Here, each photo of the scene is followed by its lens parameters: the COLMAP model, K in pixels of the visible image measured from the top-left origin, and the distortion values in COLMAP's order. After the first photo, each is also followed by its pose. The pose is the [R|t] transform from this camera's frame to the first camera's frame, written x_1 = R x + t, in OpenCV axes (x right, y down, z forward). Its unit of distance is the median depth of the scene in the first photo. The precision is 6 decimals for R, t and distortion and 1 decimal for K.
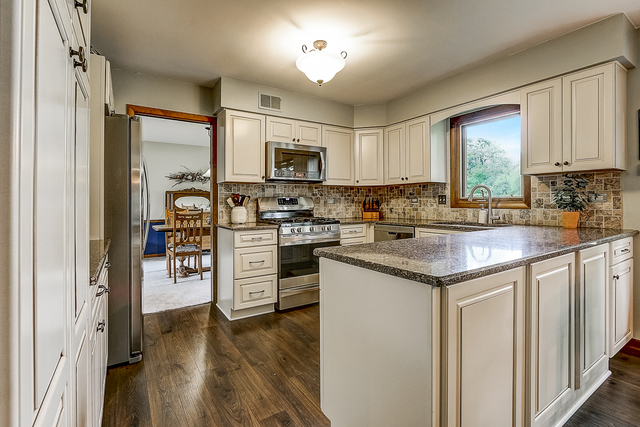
lens RADIAL K [[297.2, 0, 314.4], [0, 297.2, 205.4], [0, 0, 1]] dist [-0.015364, 0.002238]
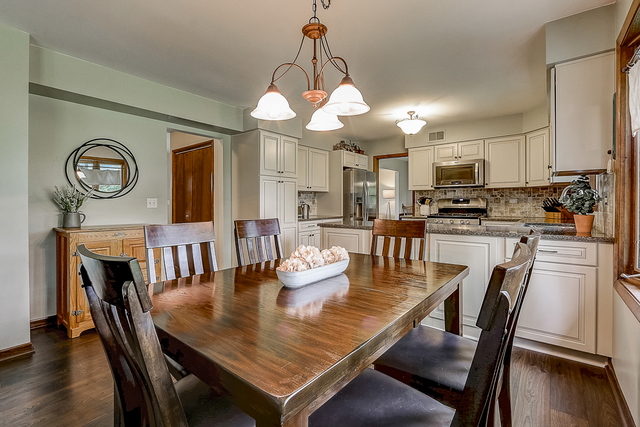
lens RADIAL K [[297.2, 0, 312.3], [0, 297.2, 202.9], [0, 0, 1]] dist [-0.015364, 0.002238]
pose [[0.310008, 0.005510, -0.950718, 0.941638], [-0.004352, 0.999981, 0.004377, -0.009573], [0.950724, 0.002780, 0.310026, -0.061039]]
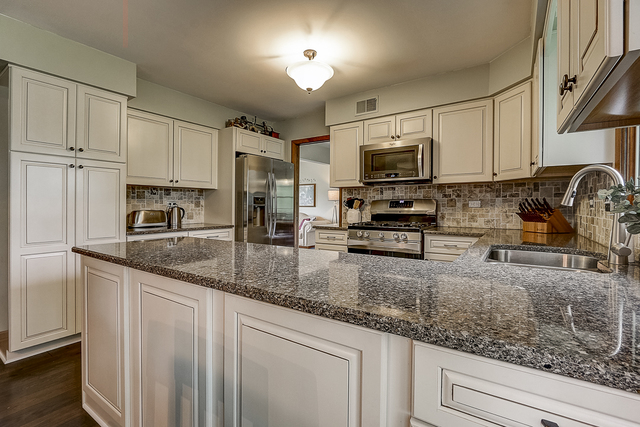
lens RADIAL K [[297.2, 0, 314.6], [0, 297.2, 208.2], [0, 0, 1]] dist [-0.015364, 0.002238]
pose [[0.386784, 0.012502, -0.922086, 0.619669], [-0.010418, 0.999904, 0.009187, -0.006617], [0.922112, 0.006053, 0.386877, 0.384466]]
